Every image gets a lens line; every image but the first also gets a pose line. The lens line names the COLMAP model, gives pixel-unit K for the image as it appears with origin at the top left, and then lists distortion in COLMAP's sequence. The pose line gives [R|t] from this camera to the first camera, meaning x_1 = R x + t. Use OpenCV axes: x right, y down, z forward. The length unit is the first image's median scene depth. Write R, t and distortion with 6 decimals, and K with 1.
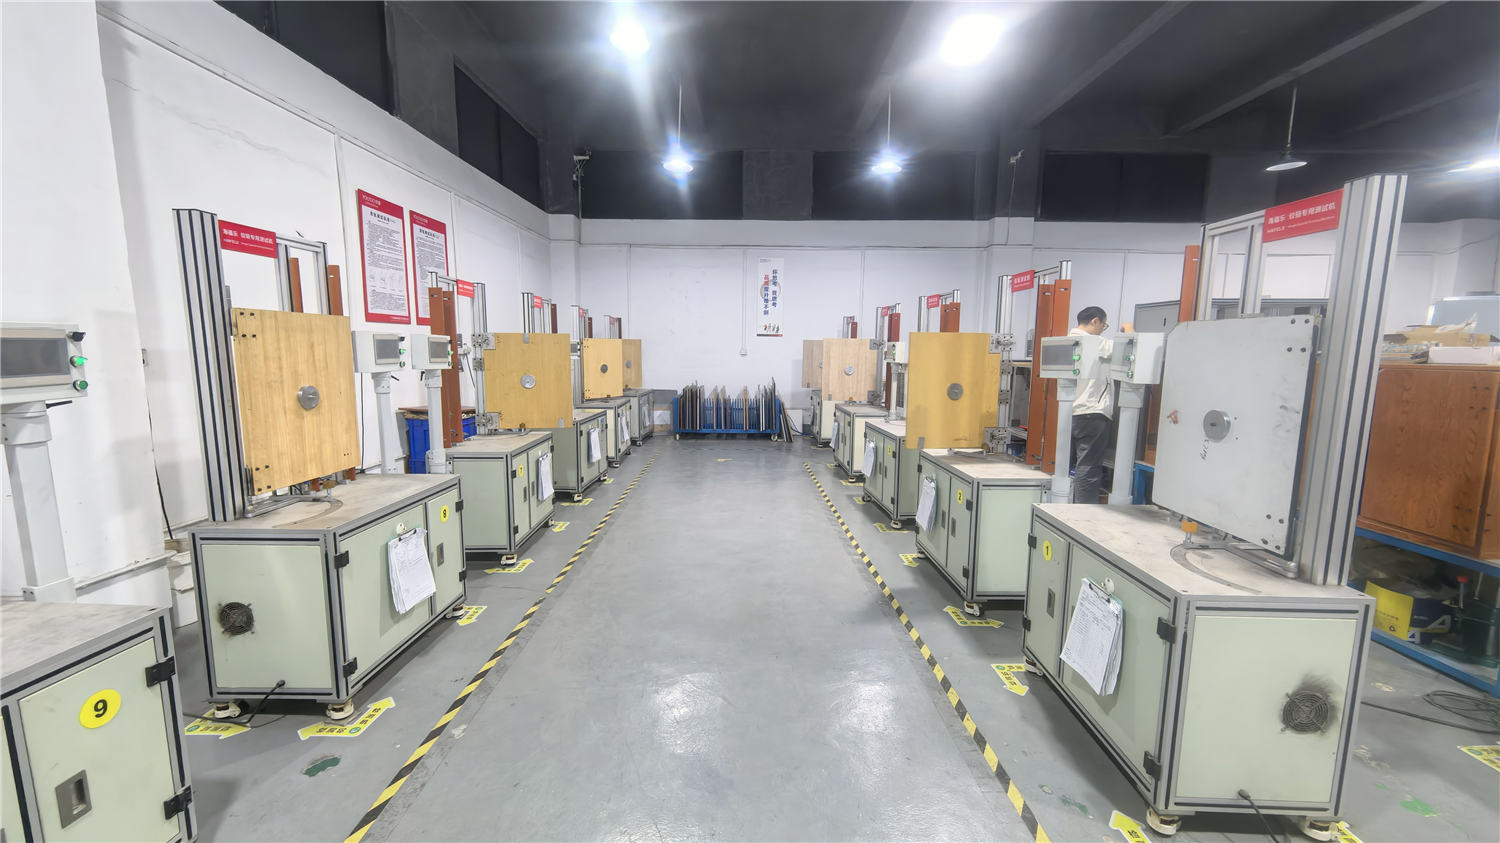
lens RADIAL K [[581.3, 0, 751.3], [0, 581.3, 423.4], [0, 0, 1]] dist [0.002499, -0.000254]
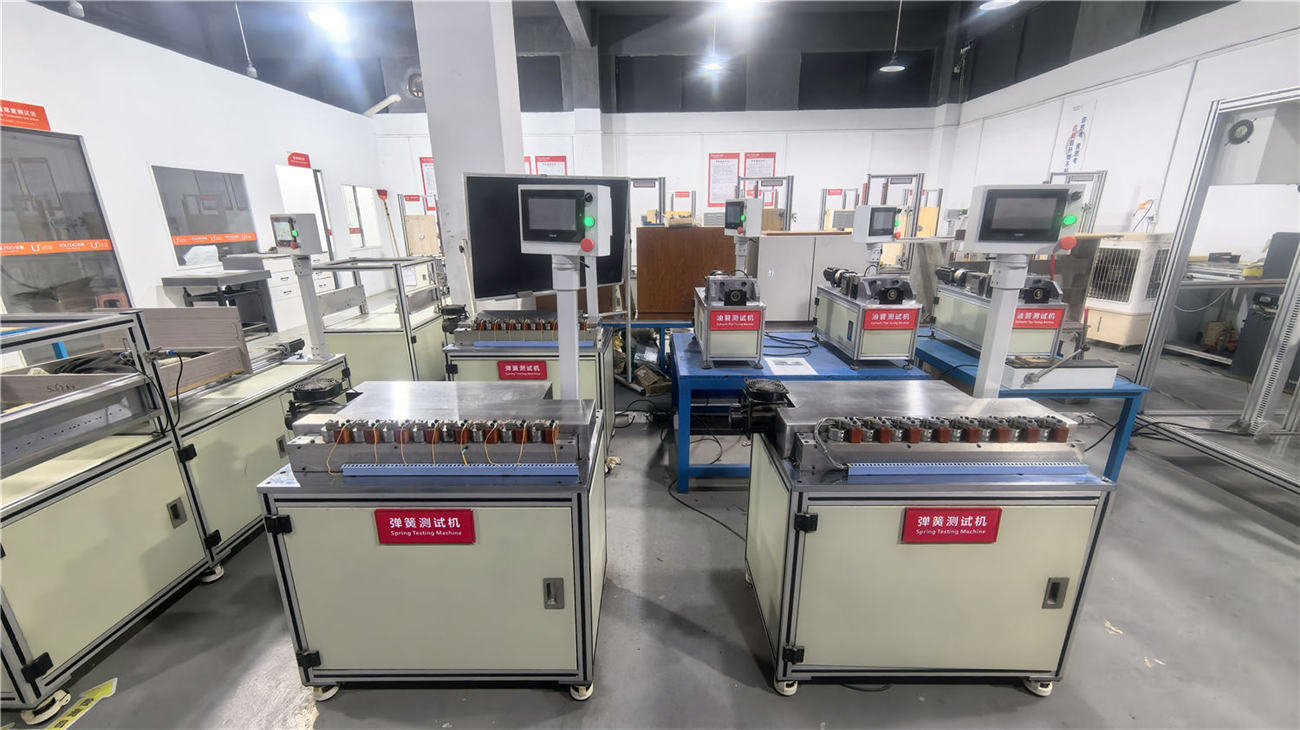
lens RADIAL K [[503.8, 0, 648.0], [0, 503.8, 363.4], [0, 0, 1]] dist [0.002499, -0.000254]
pose [[-0.001363, 0.272239, -0.962229, 0.847953], [-0.119326, 0.955310, 0.270451, -0.044293], [0.992854, 0.115188, 0.031183, 0.385524]]
